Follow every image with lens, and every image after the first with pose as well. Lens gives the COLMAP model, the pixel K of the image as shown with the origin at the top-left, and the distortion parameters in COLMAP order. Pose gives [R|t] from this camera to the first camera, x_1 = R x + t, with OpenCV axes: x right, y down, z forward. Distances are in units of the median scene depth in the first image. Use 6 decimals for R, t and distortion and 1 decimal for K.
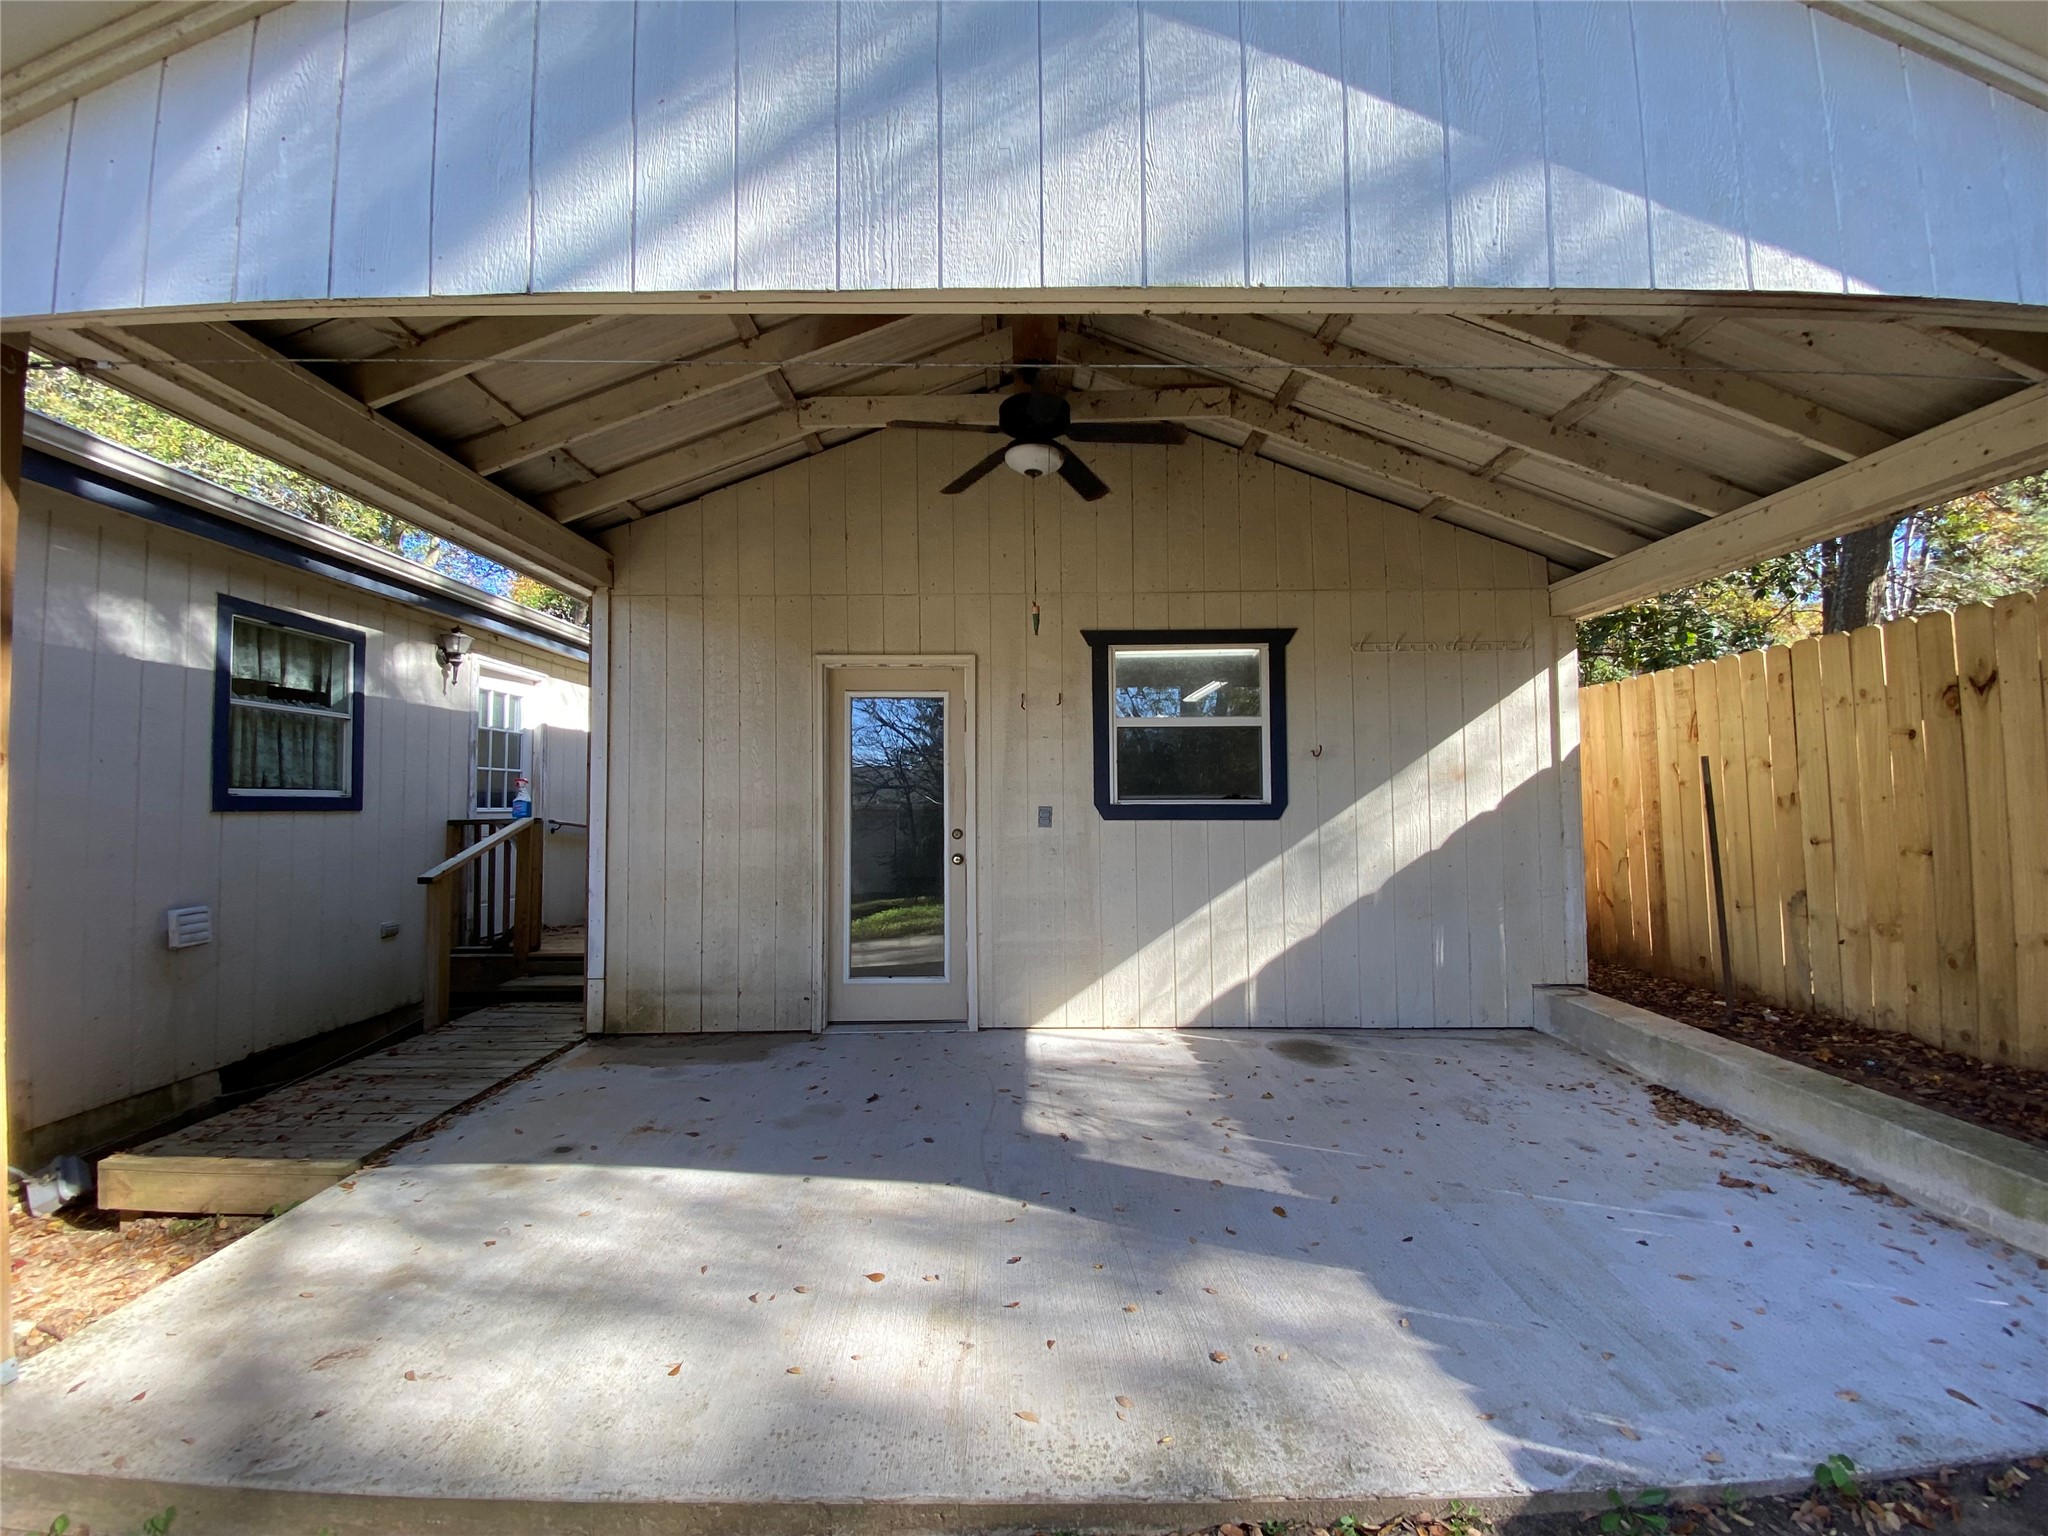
lens RADIAL K [[826.3, 0, 1015.8], [0, 826.3, 773.3], [0, 0, 1]] dist [0.029679, -0.023141]
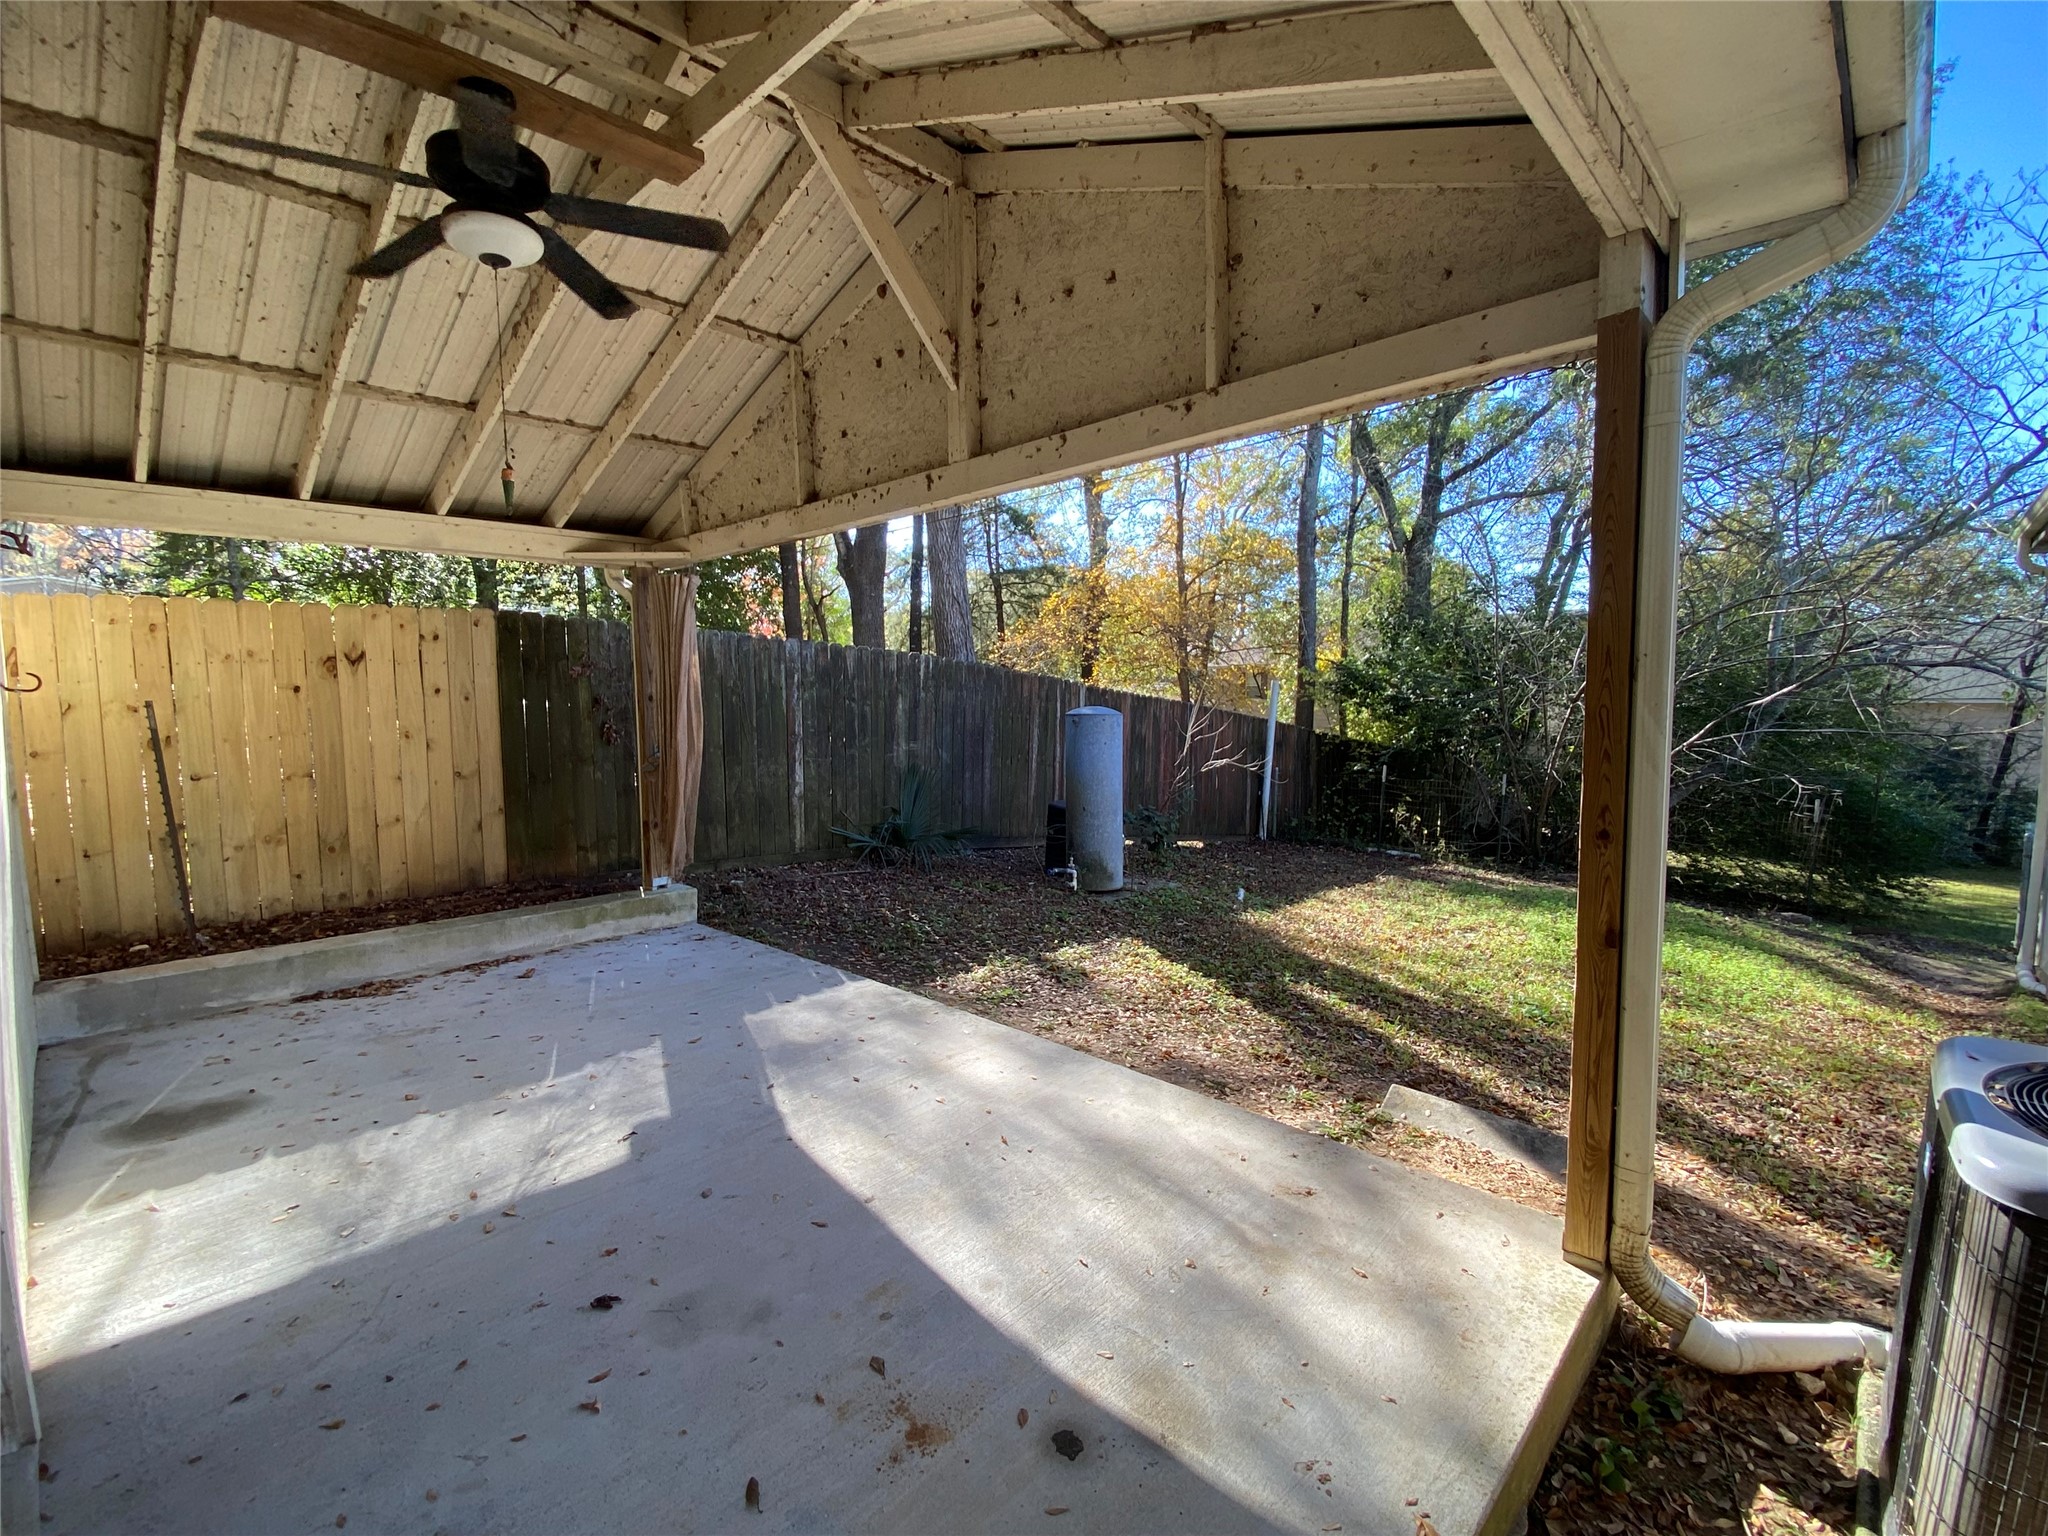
lens RADIAL K [[904.6, 0, 1024.0], [0, 904.6, 768.0], [0, 0, 1]] dist [0.029942, -0.026973]
pose [[-0.728553, -0.037872, 0.683942, -0.858779], [0.001251, 0.998395, 0.056617, -0.001867], [-0.684988, 0.042104, -0.727336, 1.355692]]
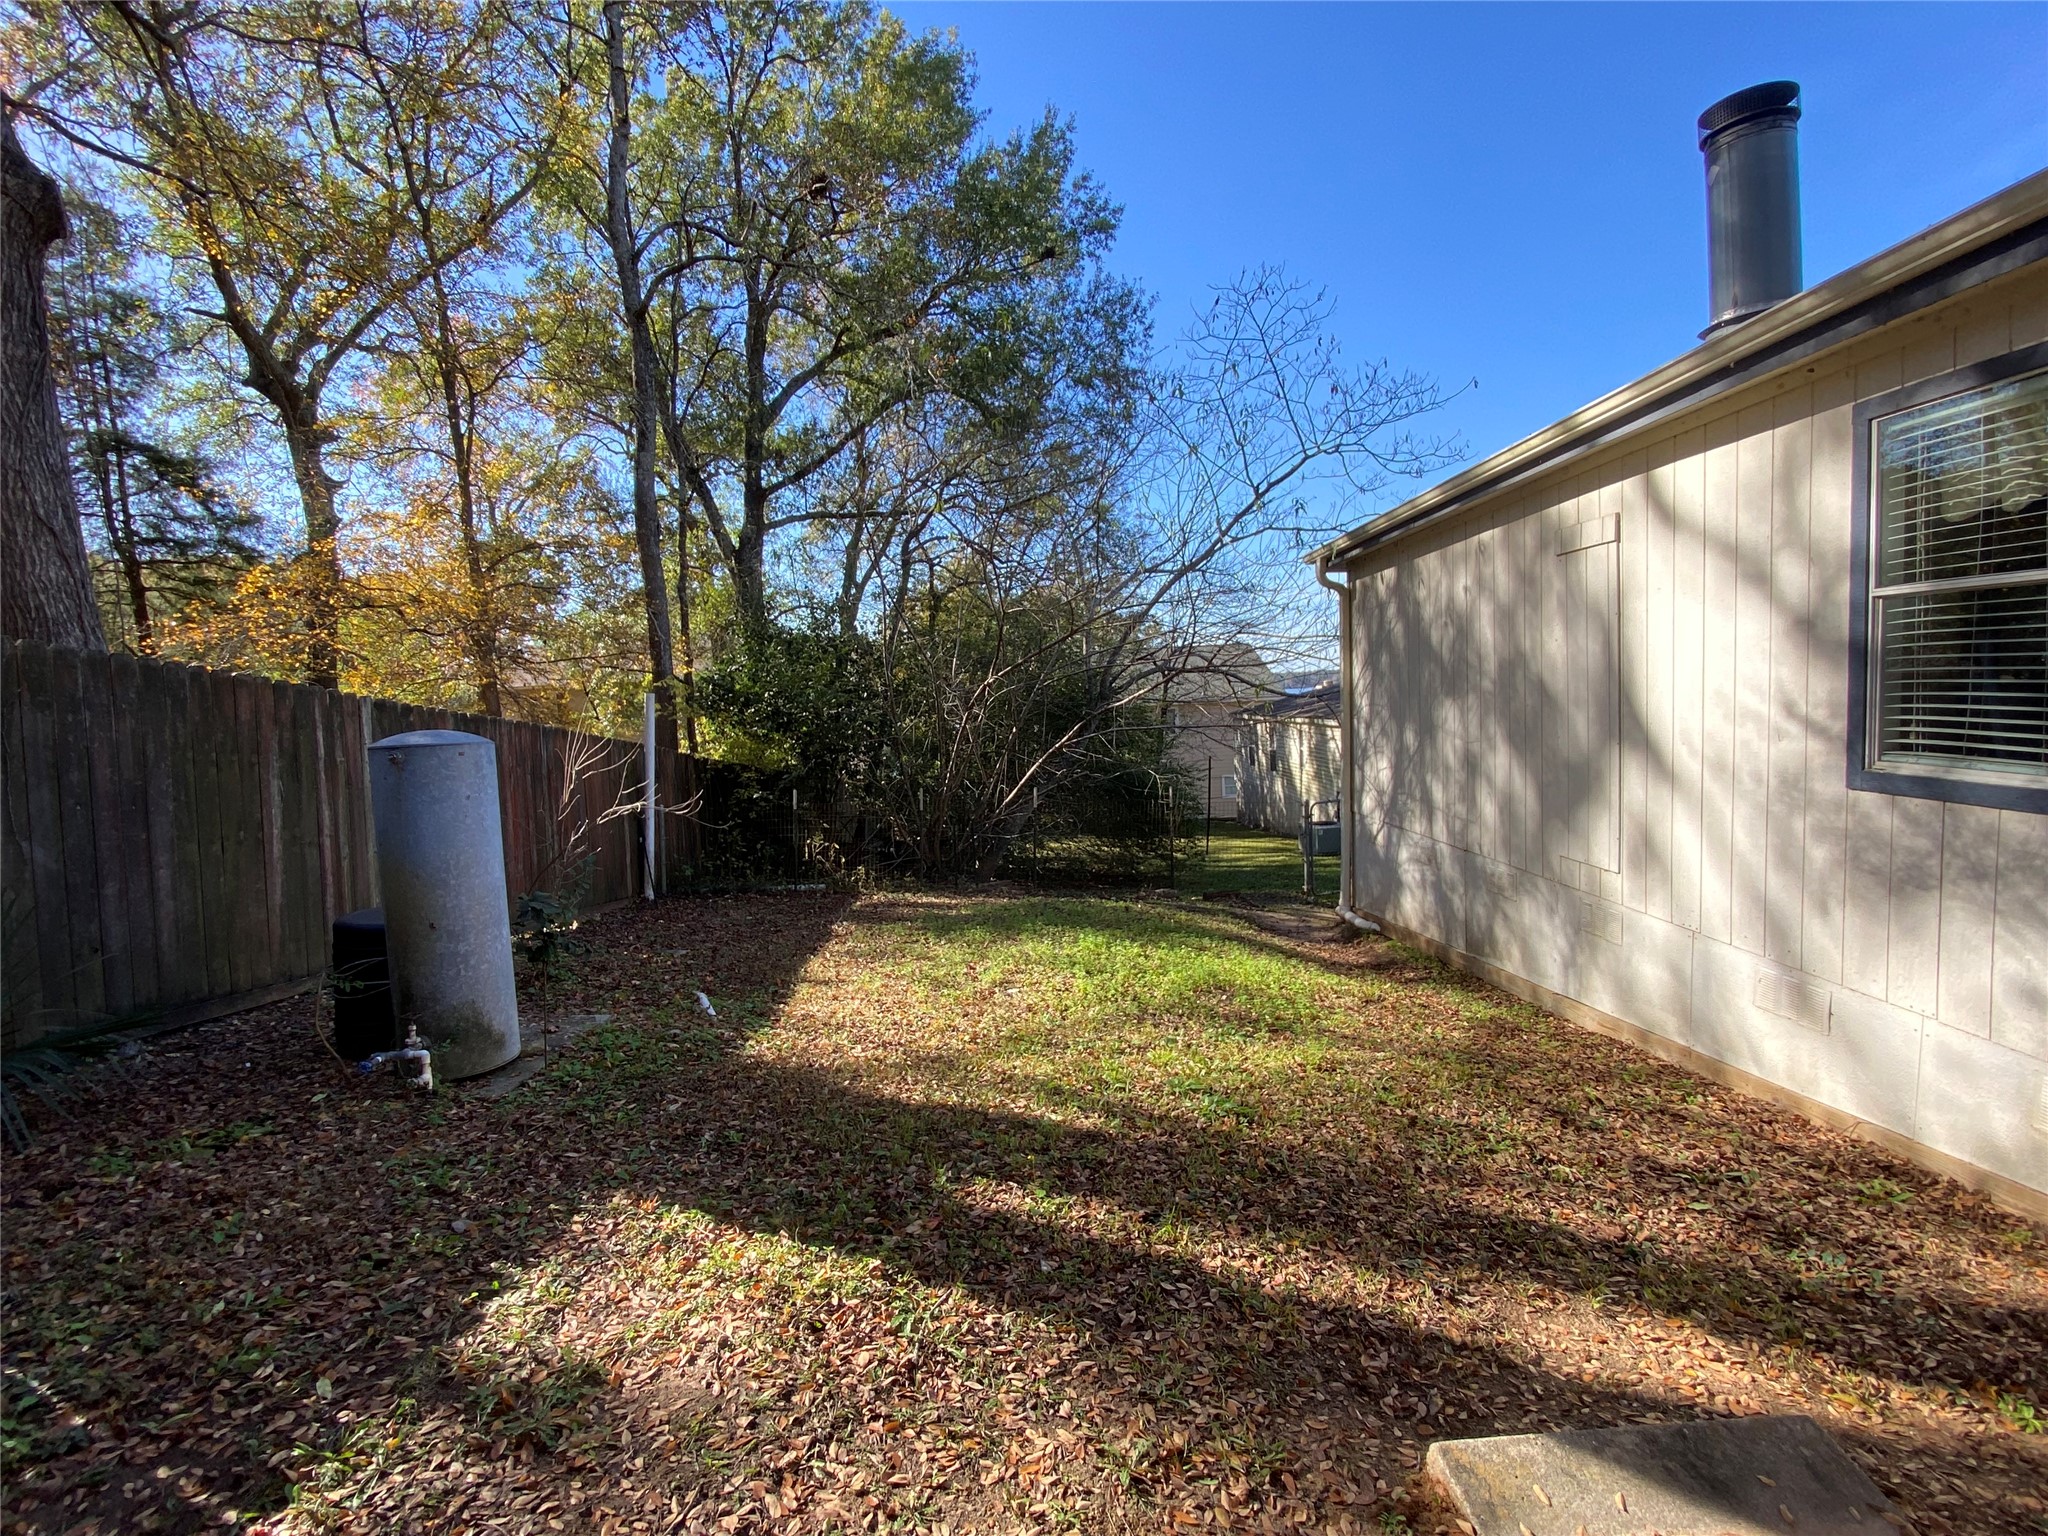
lens RADIAL K [[904.6, 0, 1024.0], [0, 904.6, 768.0], [0, 0, 1]] dist [0.029942, -0.026973]
pose [[-0.998664, 0.050199, 0.012256, -0.188034], [0.050775, 0.997337, 0.052348, -0.002158], [-0.009596, 0.052900, -0.998554, 0.752859]]
